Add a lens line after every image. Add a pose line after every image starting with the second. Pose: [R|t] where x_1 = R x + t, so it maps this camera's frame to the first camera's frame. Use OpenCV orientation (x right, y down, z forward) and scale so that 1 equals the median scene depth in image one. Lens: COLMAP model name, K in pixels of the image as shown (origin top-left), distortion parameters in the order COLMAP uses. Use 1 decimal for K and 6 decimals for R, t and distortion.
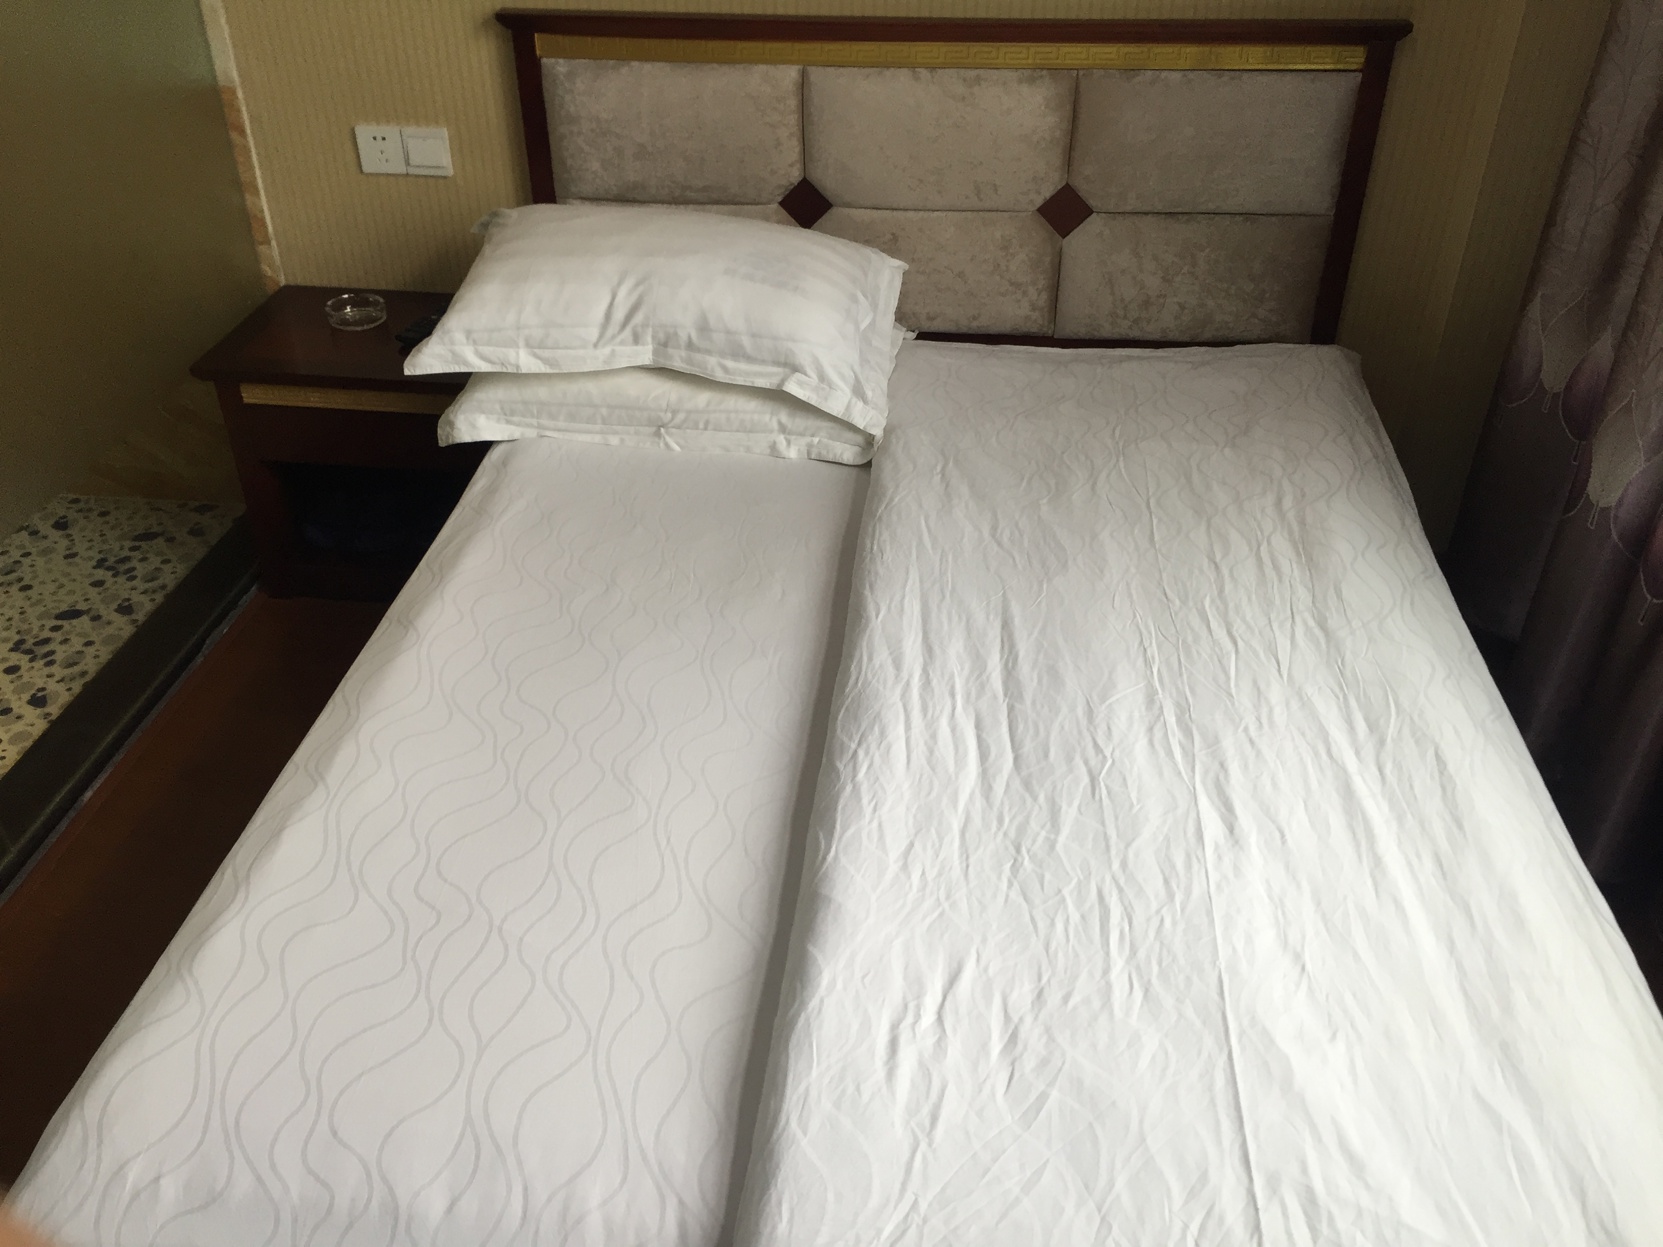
lens RADIAL K [[1450.6, 0, 831.5], [0, 1450.6, 623.5], [0, 0, 1]] dist [0.006877, -0.002356]
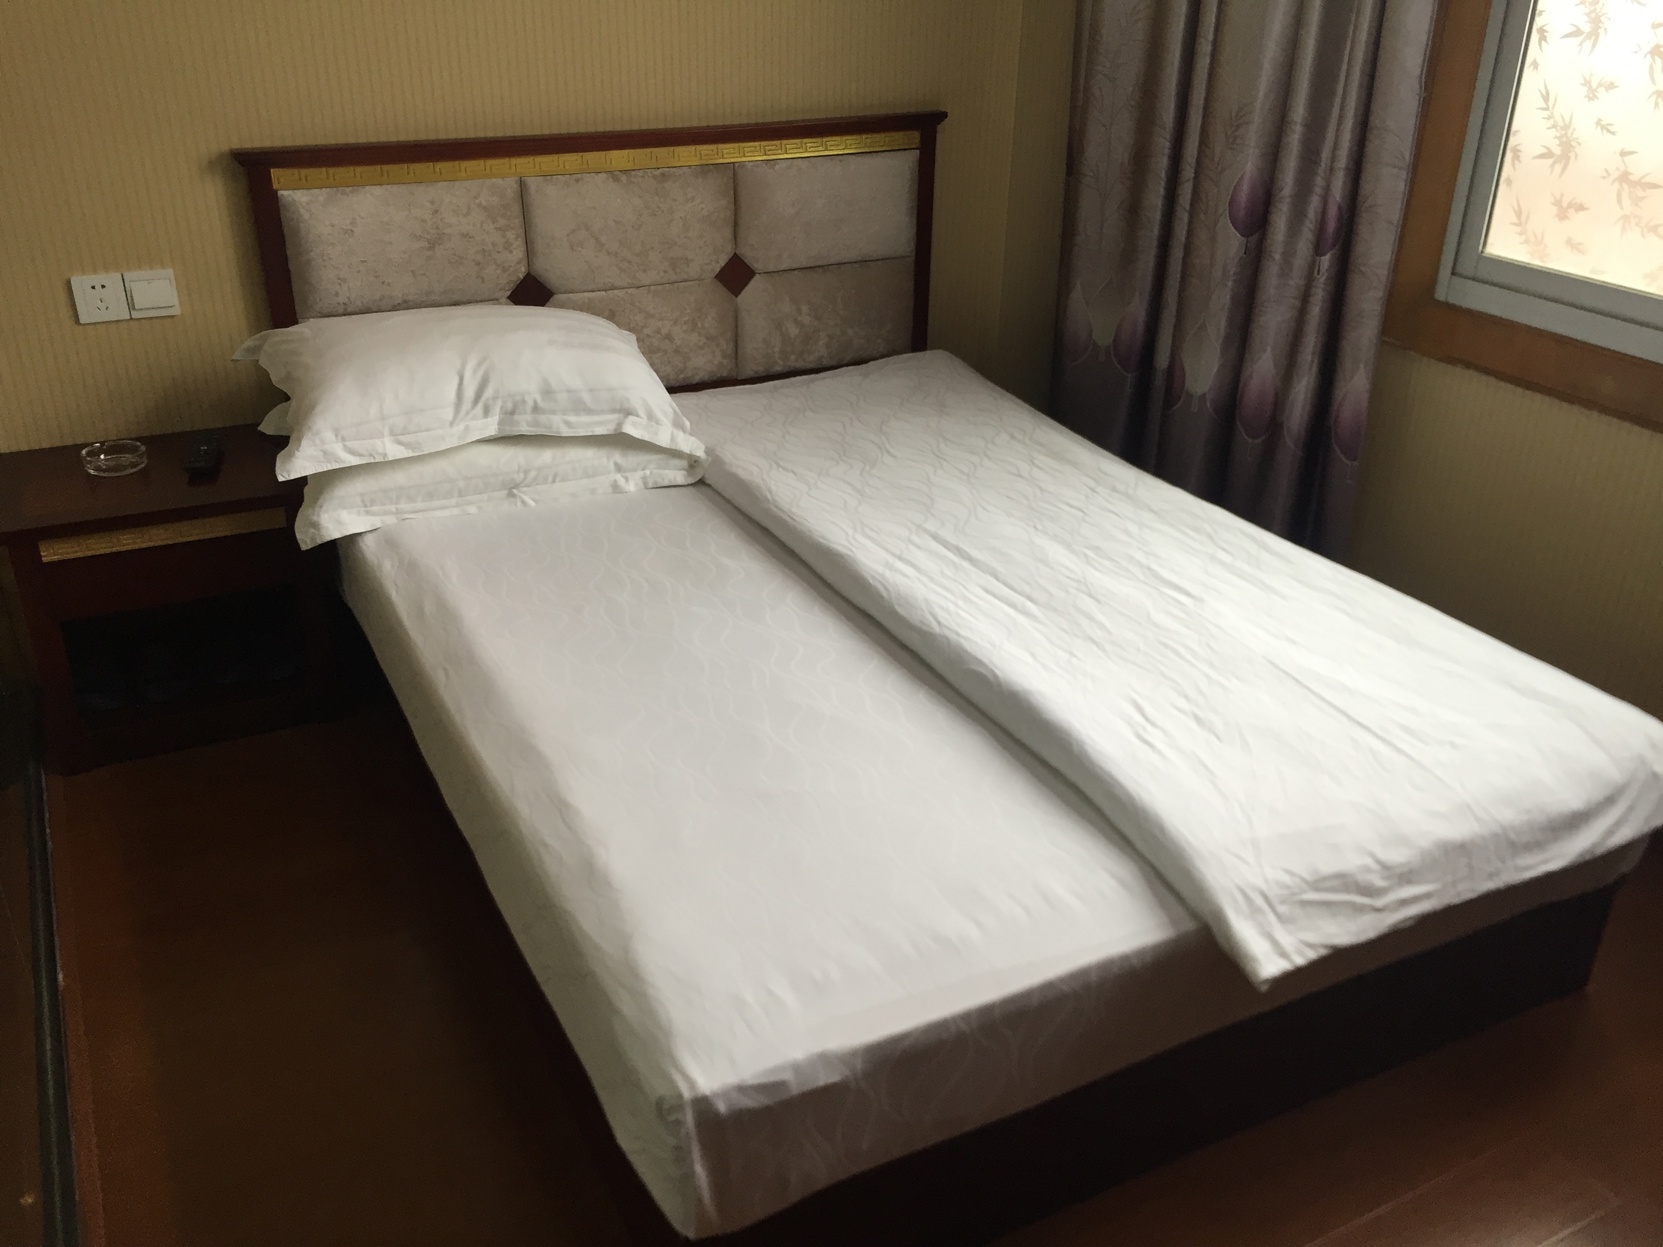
lens RADIAL K [[1434.9, 0, 829.2], [0, 1434.9, 651.4], [0, 0, 1]] dist [0.001296, -0.021648]
pose [[0.828114, -0.240354, 0.506416, -0.512235], [0.287840, 0.957541, -0.016222, 0.074408], [-0.481015, 0.159201, 0.862137, -0.054573]]
